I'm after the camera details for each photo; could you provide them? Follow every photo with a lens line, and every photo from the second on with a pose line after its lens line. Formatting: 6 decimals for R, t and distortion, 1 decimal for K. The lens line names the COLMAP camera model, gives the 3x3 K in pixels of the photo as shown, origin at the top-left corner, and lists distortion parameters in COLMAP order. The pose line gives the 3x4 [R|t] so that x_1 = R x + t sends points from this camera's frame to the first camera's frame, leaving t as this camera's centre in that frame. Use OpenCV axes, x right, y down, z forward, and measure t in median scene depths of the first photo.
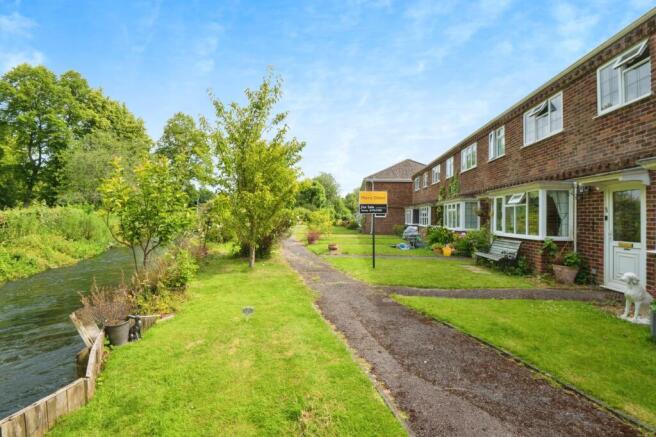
lens RADIAL K [[315.6, 0, 328.9], [0, 315.6, 215.1], [0, 0, 1]] dist [-0.018810, -0.000400]
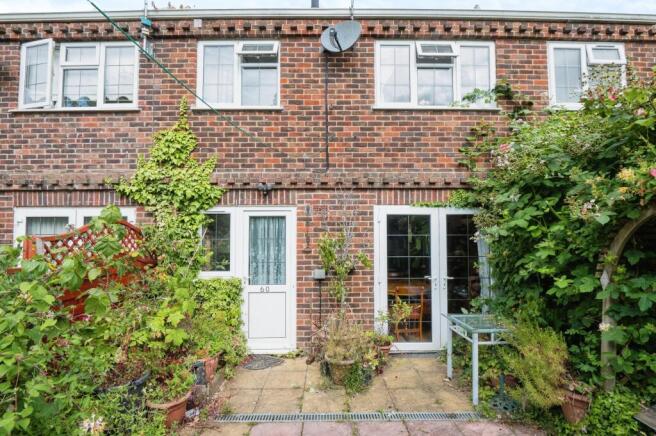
lens RADIAL K [[315.6, 0, 328.9], [0, 315.6, 214.6], [0, 0, 1]] dist [-0.018810, -0.000400]
pose [[-0.100790, 0.047693, 0.993764, 0.167882], [-0.004171, 0.998821, -0.048359, -0.047338], [-0.994899, -0.009019, -0.100472, 0.905692]]
